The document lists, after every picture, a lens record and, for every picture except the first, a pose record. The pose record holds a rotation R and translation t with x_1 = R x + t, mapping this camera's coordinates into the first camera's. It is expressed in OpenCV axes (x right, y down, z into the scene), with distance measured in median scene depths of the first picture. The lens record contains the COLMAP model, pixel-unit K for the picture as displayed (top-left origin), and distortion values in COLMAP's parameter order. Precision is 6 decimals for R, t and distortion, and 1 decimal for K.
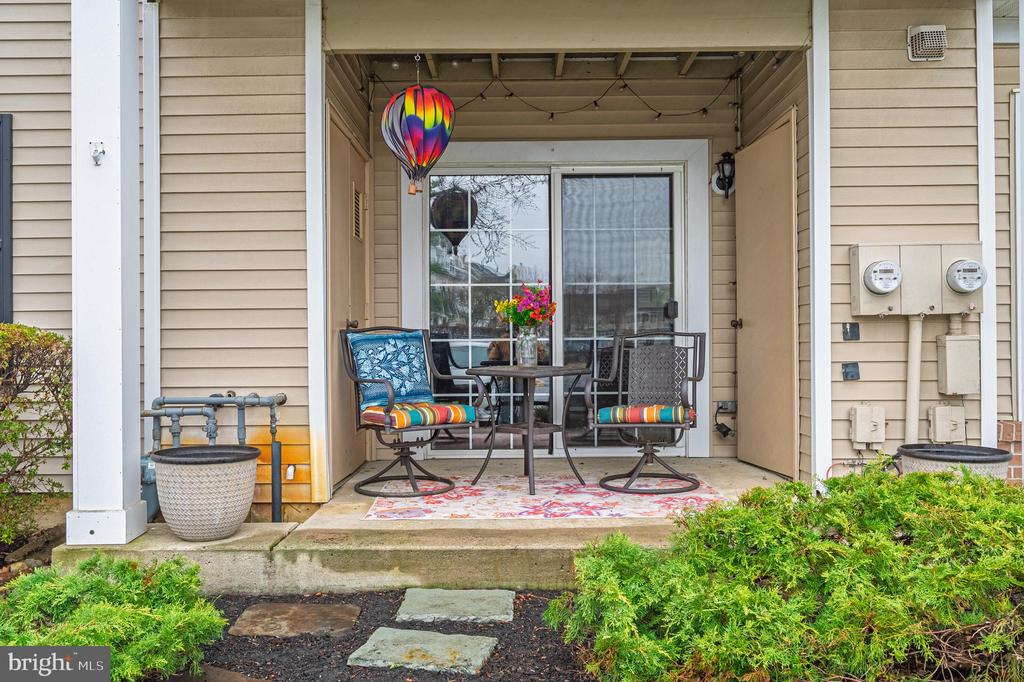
lens RADIAL K [[895.3, 0, 511.8], [0, 895.3, 340.2], [0, 0, 1]] dist [-0.004836, -0.002444]
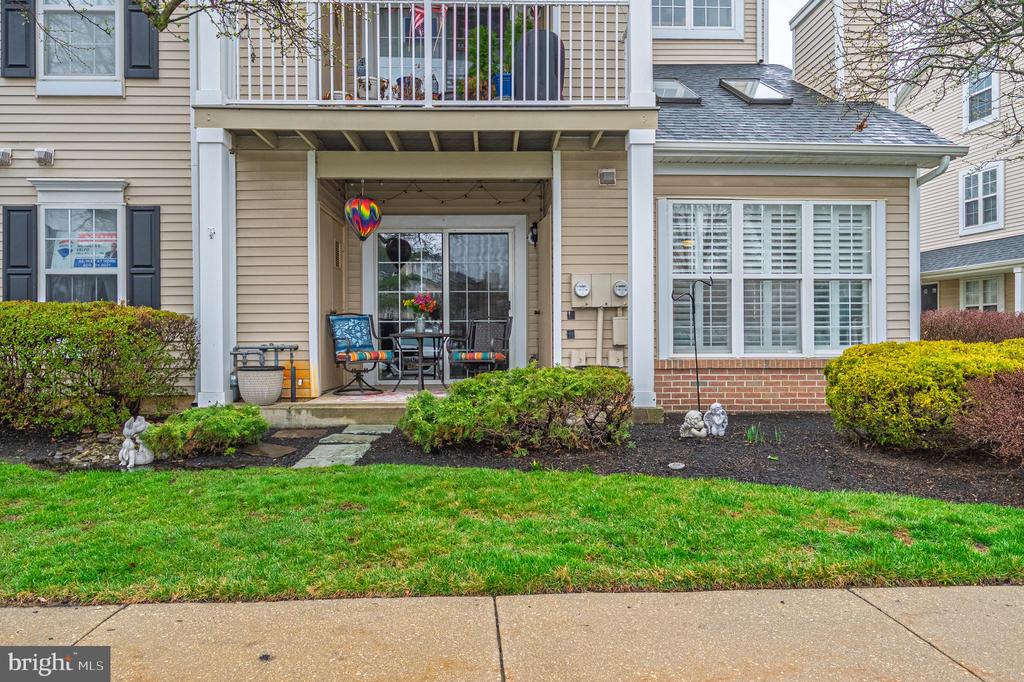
lens RADIAL K [[711.0, 0, 512.0], [0, 711.0, 340.4], [0, 0, 1]] dist [-0.003352, 0.002935]
pose [[0.999587, 0.001838, 0.028679, 0.193494], [-0.002076, 0.999964, 0.008254, 0.035534], [-0.028662, -0.008310, 0.999555, -0.651197]]
